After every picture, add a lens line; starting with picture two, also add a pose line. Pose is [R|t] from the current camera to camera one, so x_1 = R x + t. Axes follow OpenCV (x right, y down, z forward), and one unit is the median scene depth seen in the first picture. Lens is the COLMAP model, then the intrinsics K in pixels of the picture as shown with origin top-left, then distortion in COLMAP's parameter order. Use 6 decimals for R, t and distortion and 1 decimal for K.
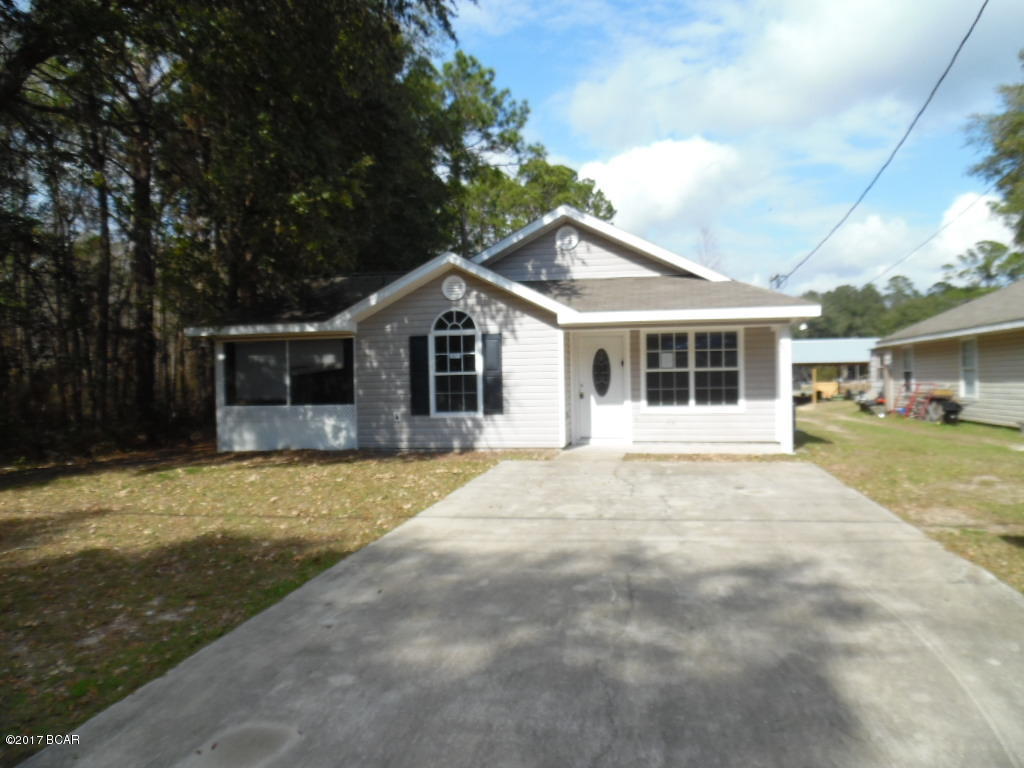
lens RADIAL K [[710.8, 0, 512.0], [0, 710.8, 384.0], [0, 0, 1]] dist [0.002523, 0.002219]
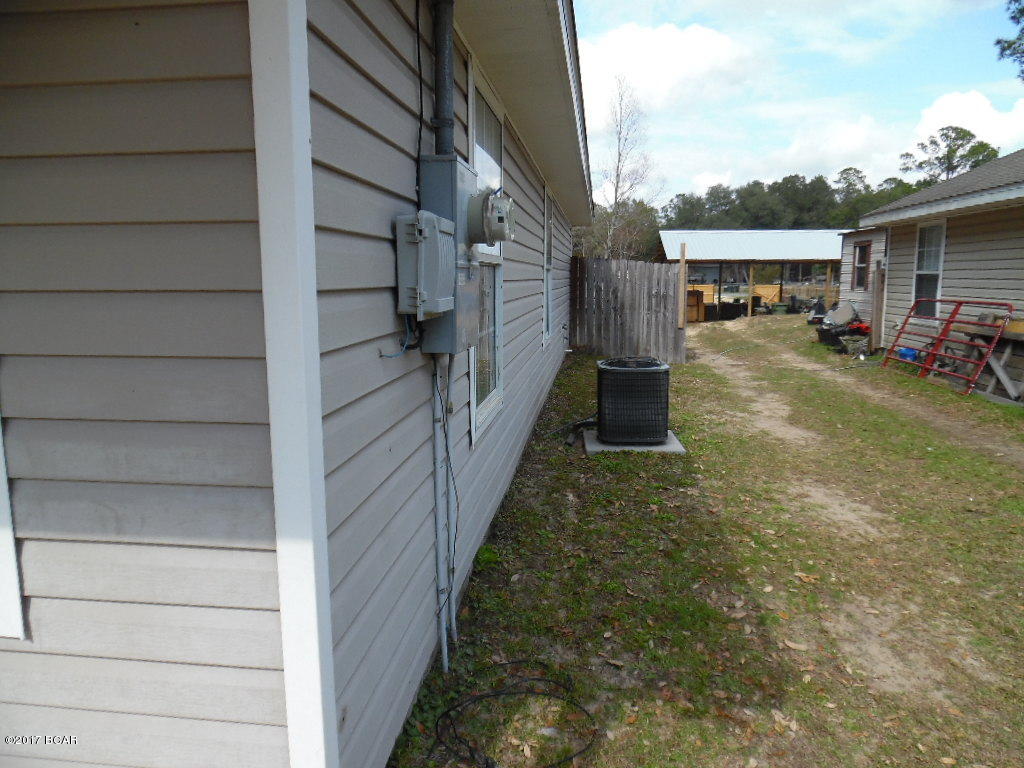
lens RADIAL K [[710.8, 0, 512.0], [0, 710.8, 384.0], [0, 0, 1]] dist [0.002523, 0.002219]
pose [[0.997044, 0.002805, 0.076776, 0.214878], [-0.013752, 0.989709, 0.142433, -0.008138], [-0.075586, -0.143068, 0.986822, 0.486646]]
